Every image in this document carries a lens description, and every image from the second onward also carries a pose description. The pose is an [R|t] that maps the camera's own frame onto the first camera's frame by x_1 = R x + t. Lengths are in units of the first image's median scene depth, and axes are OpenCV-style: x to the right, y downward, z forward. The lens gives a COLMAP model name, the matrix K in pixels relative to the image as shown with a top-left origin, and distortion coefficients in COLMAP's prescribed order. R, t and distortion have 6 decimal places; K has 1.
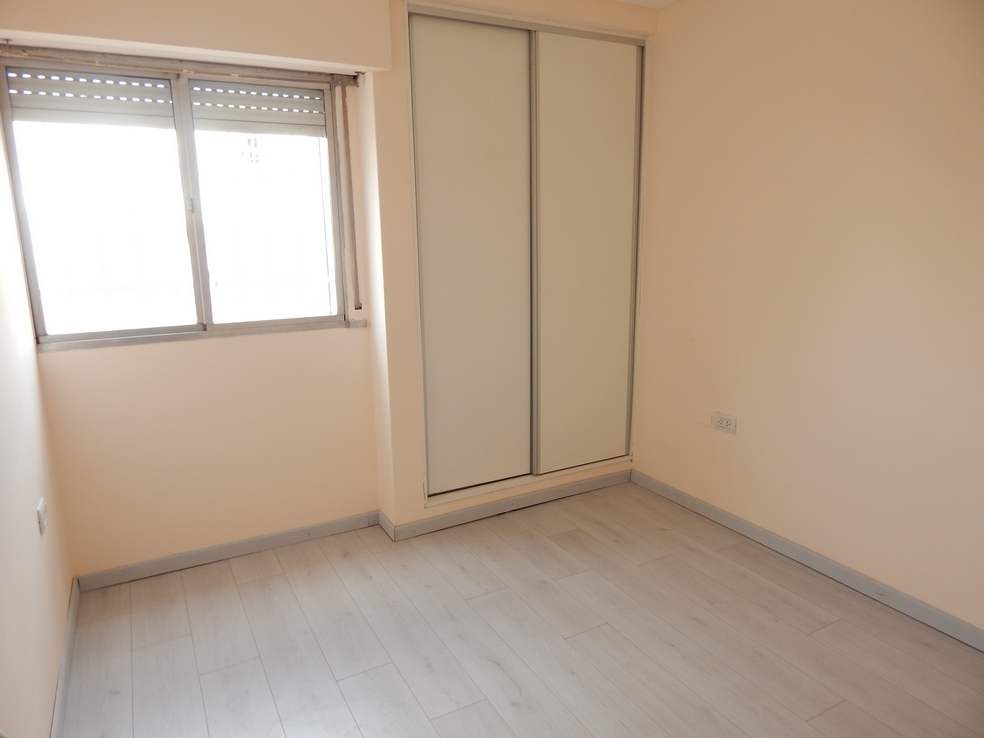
lens RADIAL K [[639.8, 0, 488.6], [0, 639.8, 366.6], [0, 0, 1]] dist [-0.003194, -0.007426]
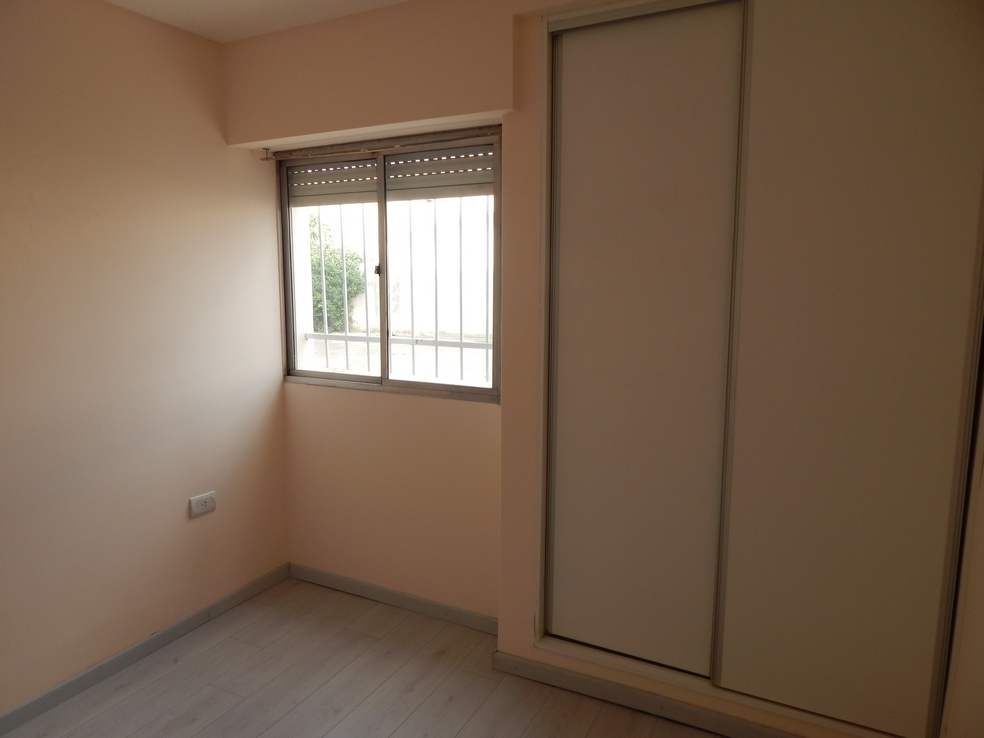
lens RADIAL K [[639.8, 0, 488.6], [0, 639.8, 366.6], [0, 0, 1]] dist [-0.003194, -0.007426]
pose [[0.571098, 0.132886, -0.810054, 0.524290], [-0.176226, 0.983649, 0.037122, -0.158008], [0.801743, 0.121552, 0.585178, 0.513524]]
